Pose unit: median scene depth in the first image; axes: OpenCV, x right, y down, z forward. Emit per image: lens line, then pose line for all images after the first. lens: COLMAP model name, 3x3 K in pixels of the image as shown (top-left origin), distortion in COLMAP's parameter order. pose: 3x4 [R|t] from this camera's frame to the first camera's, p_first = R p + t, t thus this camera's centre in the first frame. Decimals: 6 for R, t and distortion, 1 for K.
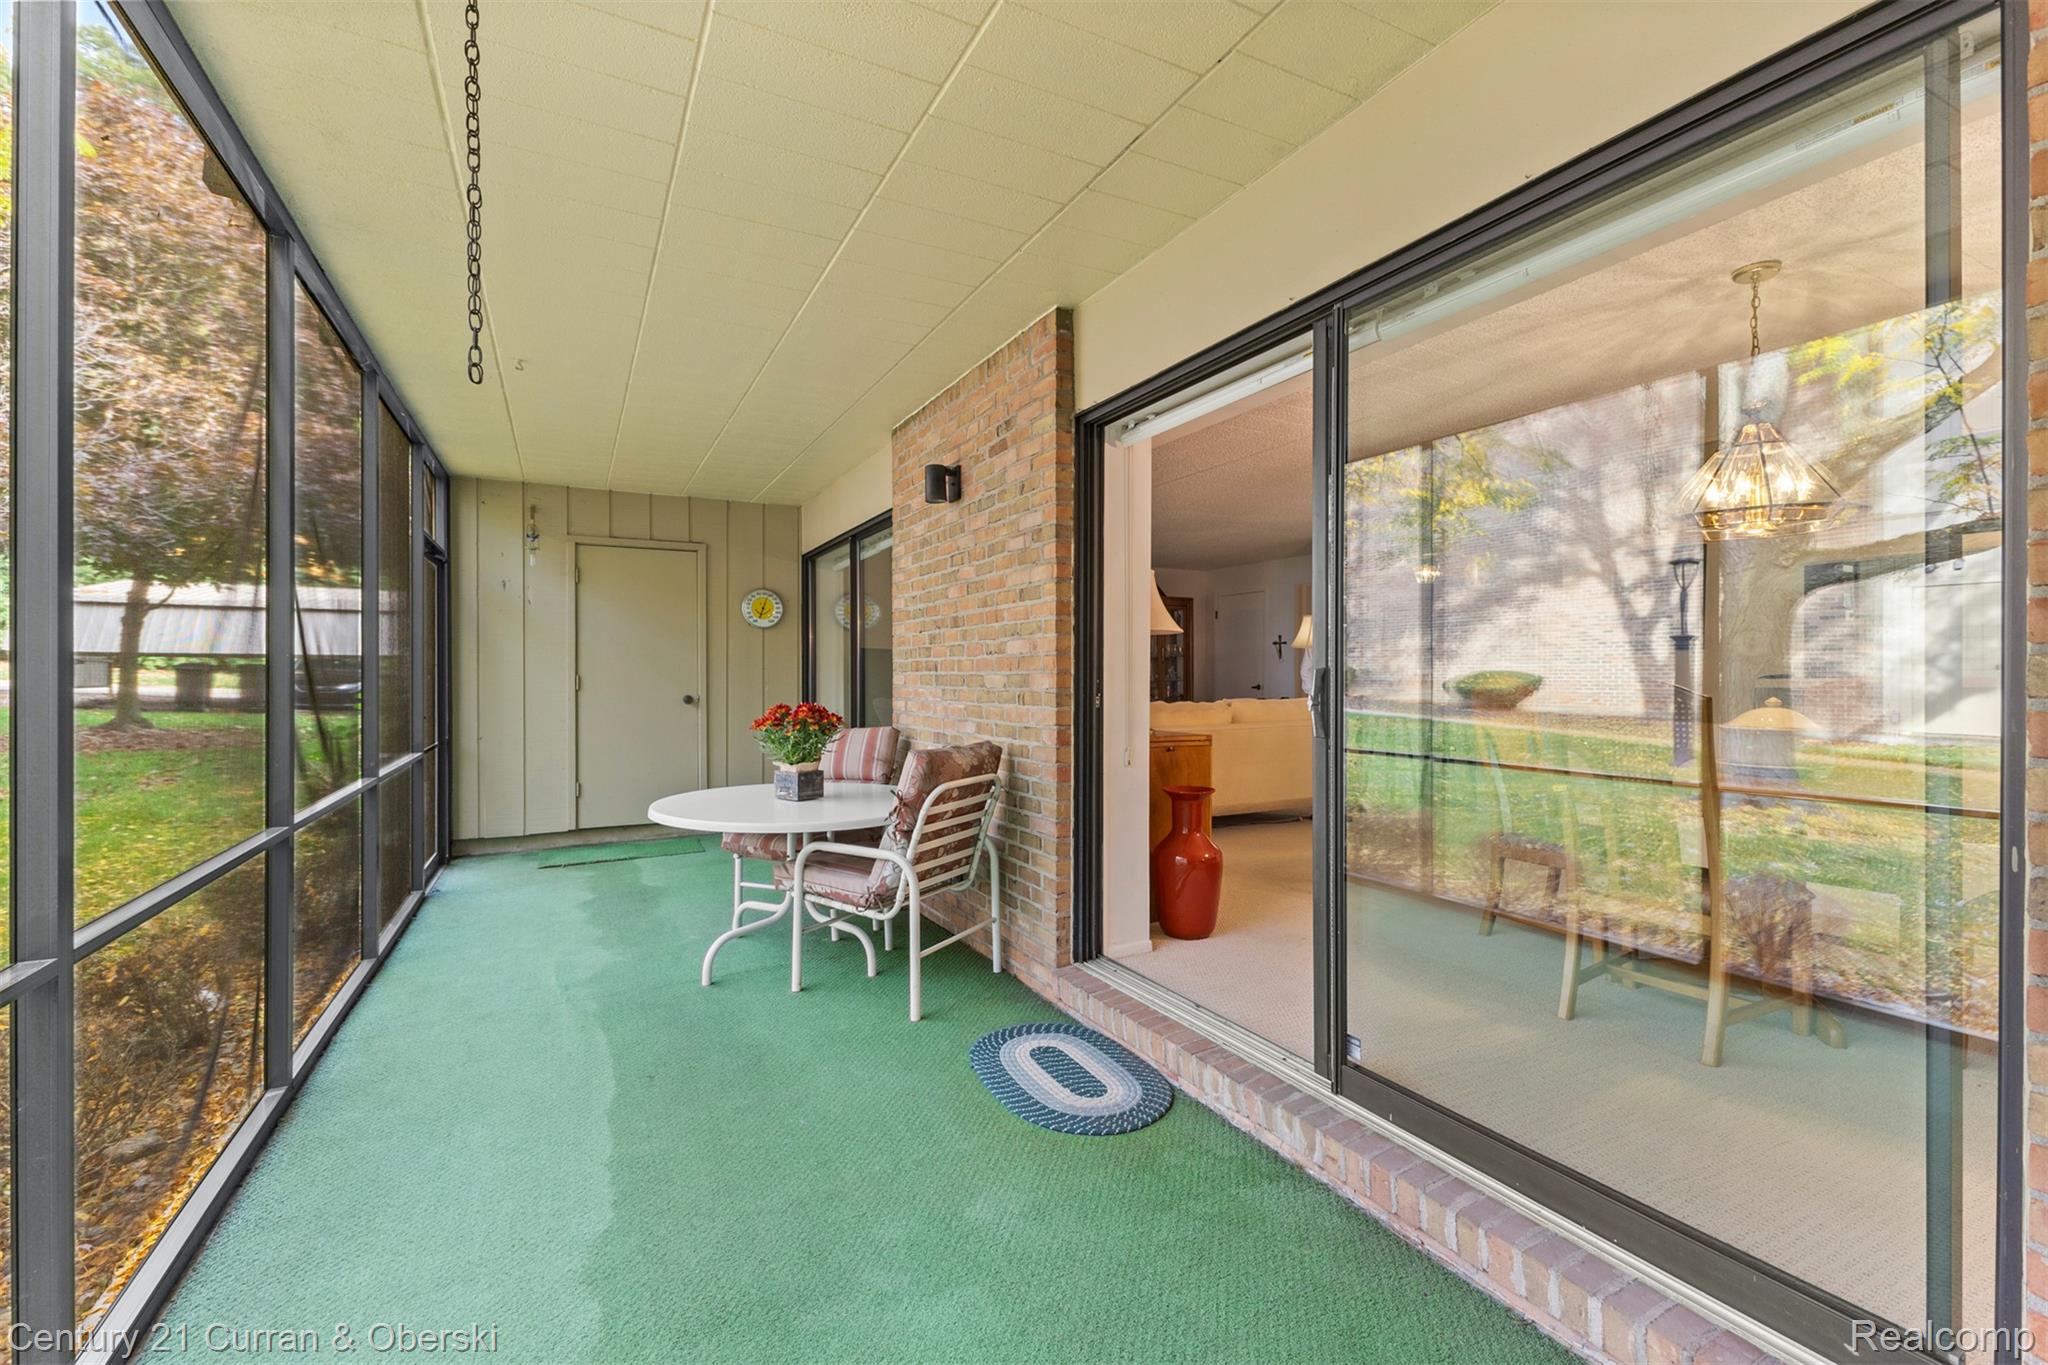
lens RADIAL K [[881.2, 0, 1029.0], [0, 881.2, 692.4], [0, 0, 1]] dist [0.008973, -0.001705]
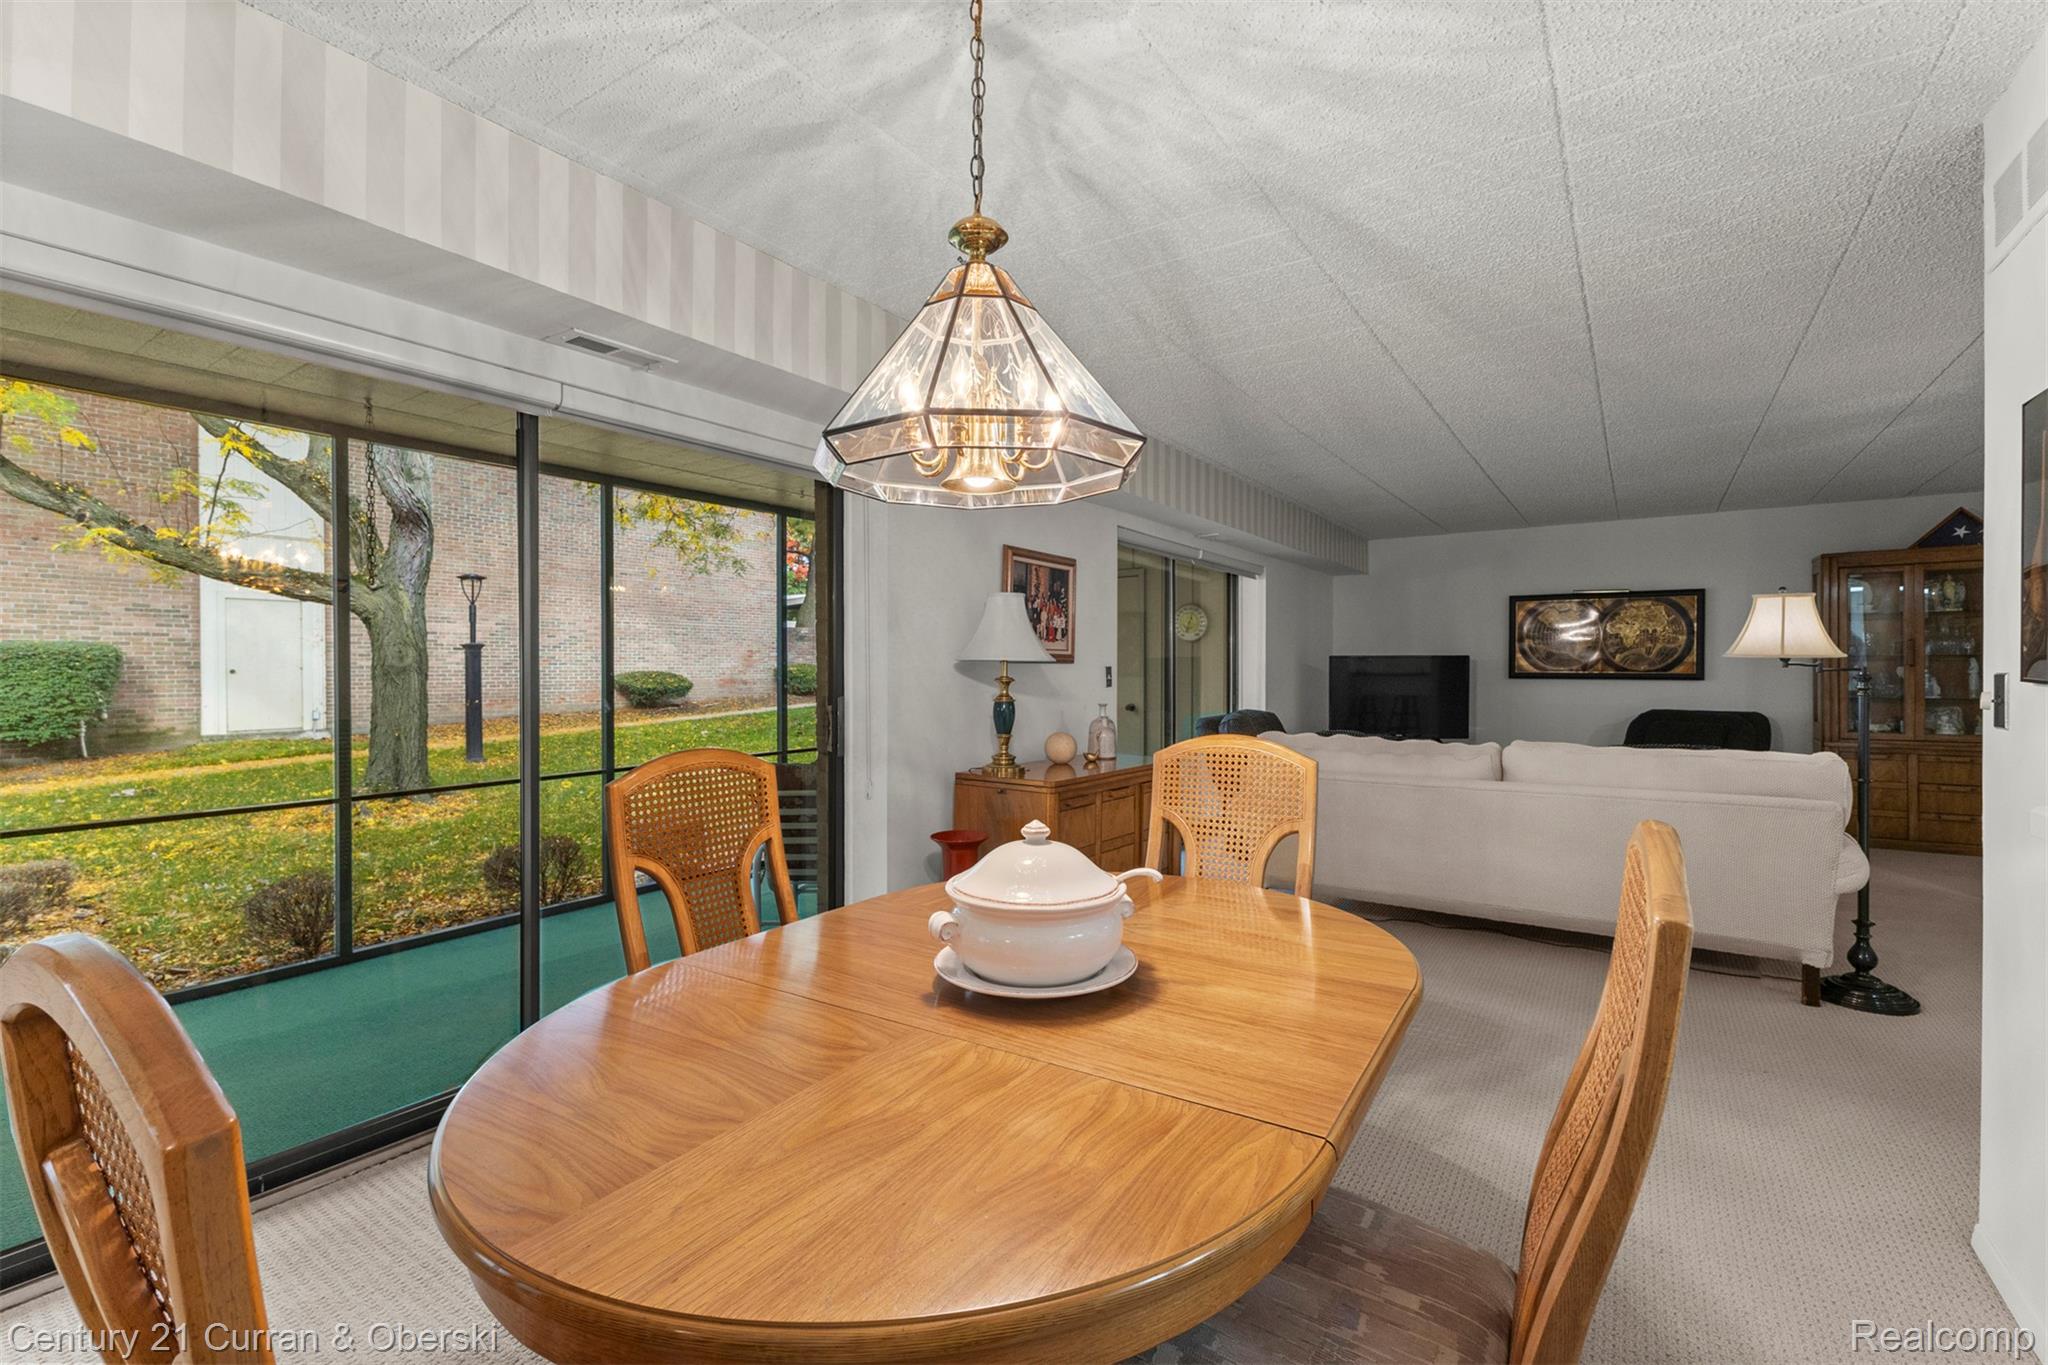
lens RADIAL K [[881.2, 0, 1022.1], [0, 881.2, 677.1], [0, 0, 1]] dist [0.008973, -0.001705]
pose [[0.469253, 0.008274, -0.883025, 1.048937], [-0.013322, 0.999909, 0.002289, -0.060217], [0.882963, 0.010690, 0.469320, 0.651176]]
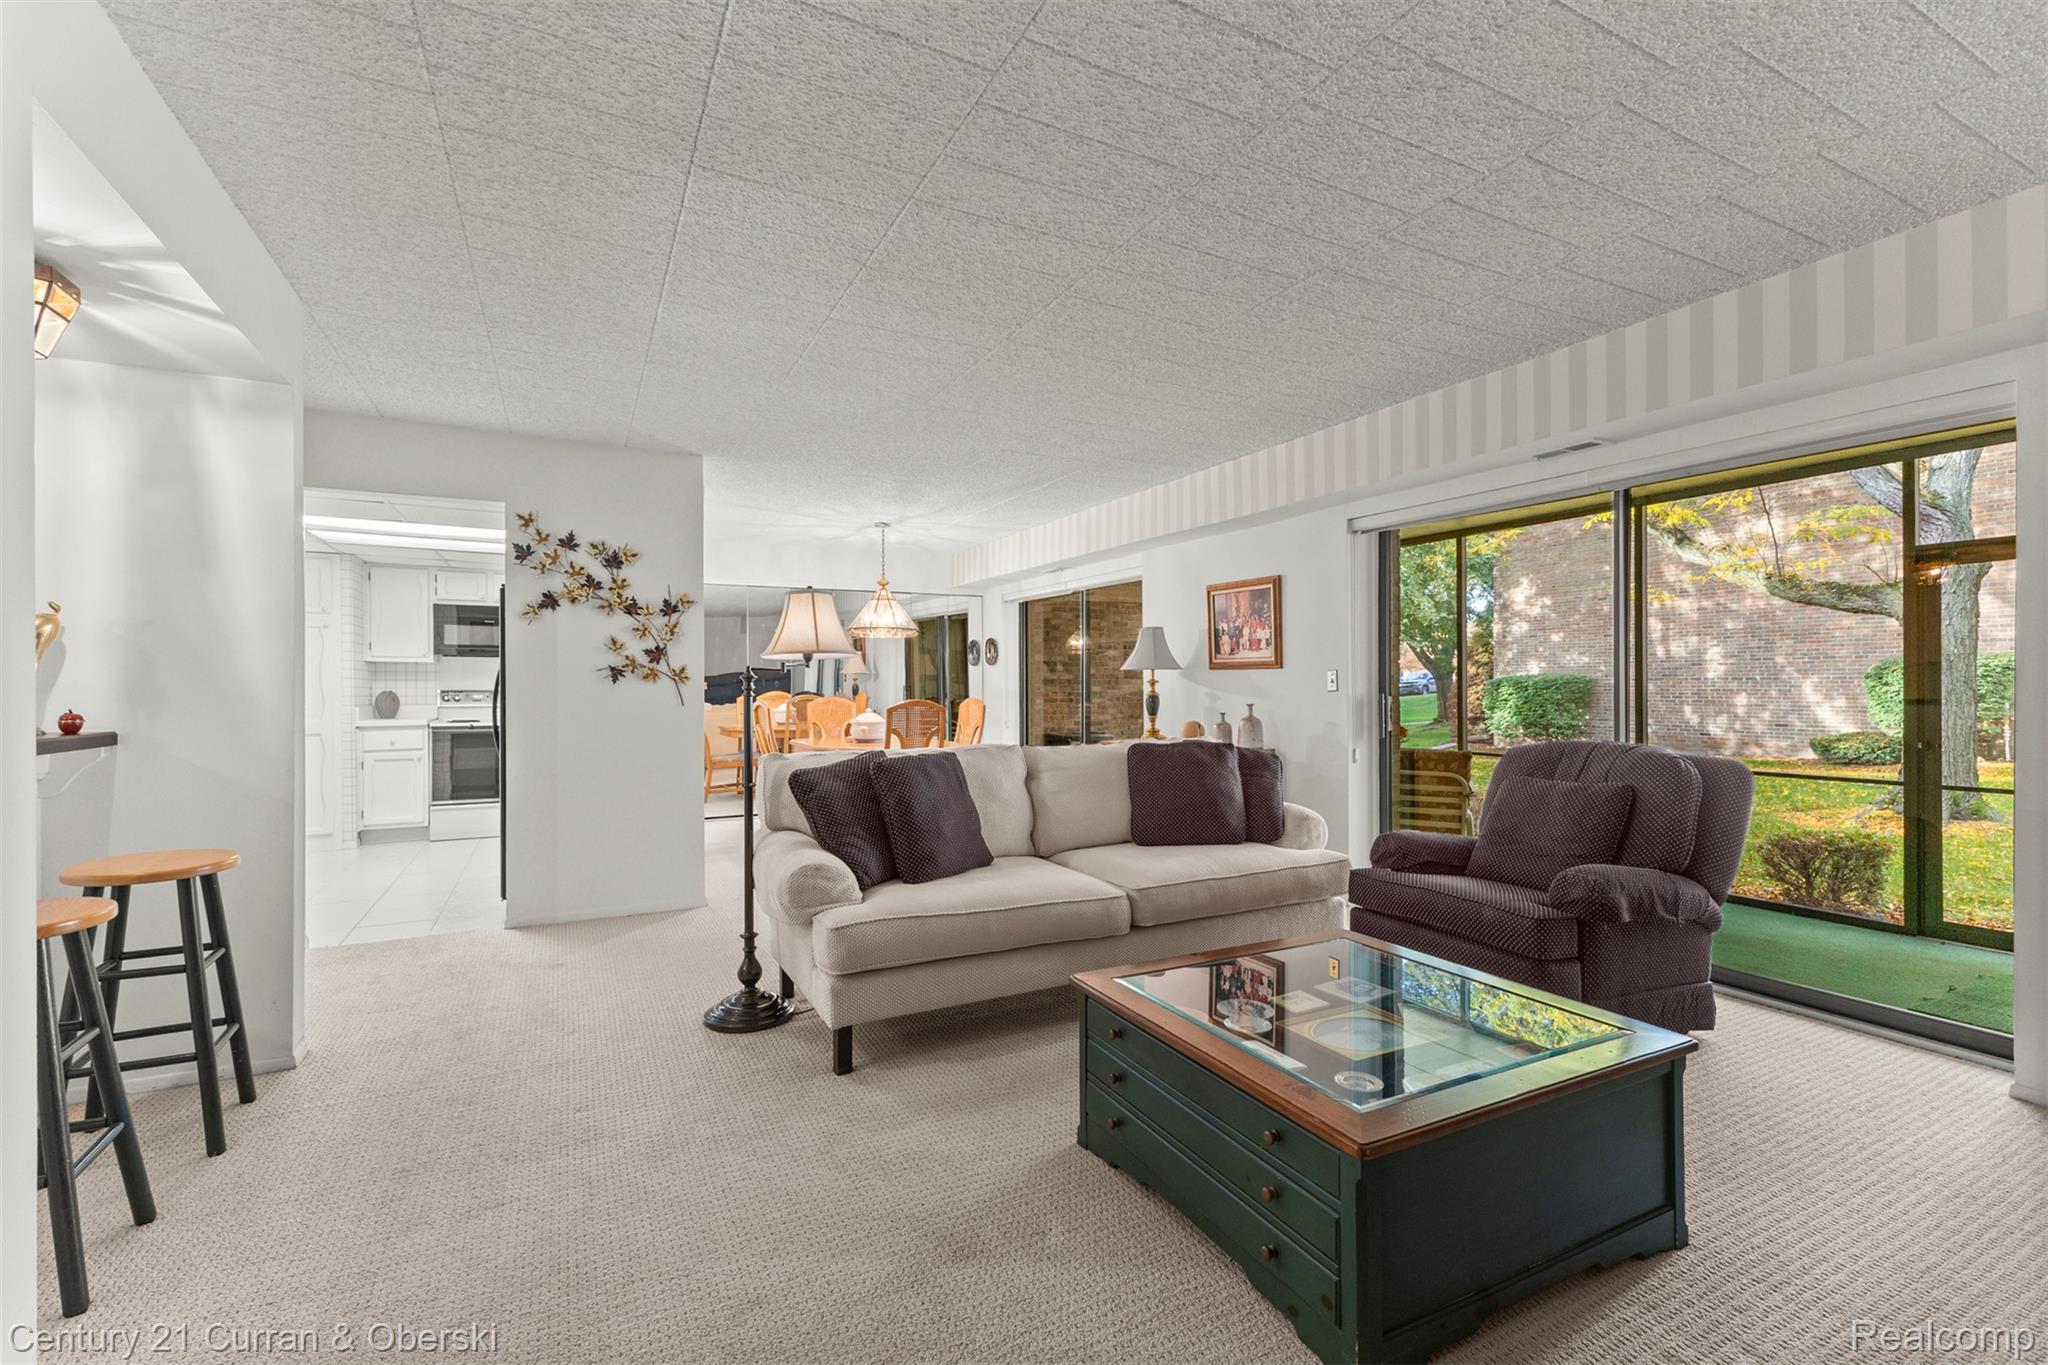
lens RADIAL K [[881.2, 0, 1026.1], [0, 881.2, 685.9], [0, 0, 1]] dist [0.008973, -0.001705]
pose [[-0.999994, 0.002721, -0.002362, 0.371220], [0.002674, 0.999807, 0.019481, -0.078758], [0.002414, 0.019475, -0.999807, 2.741062]]
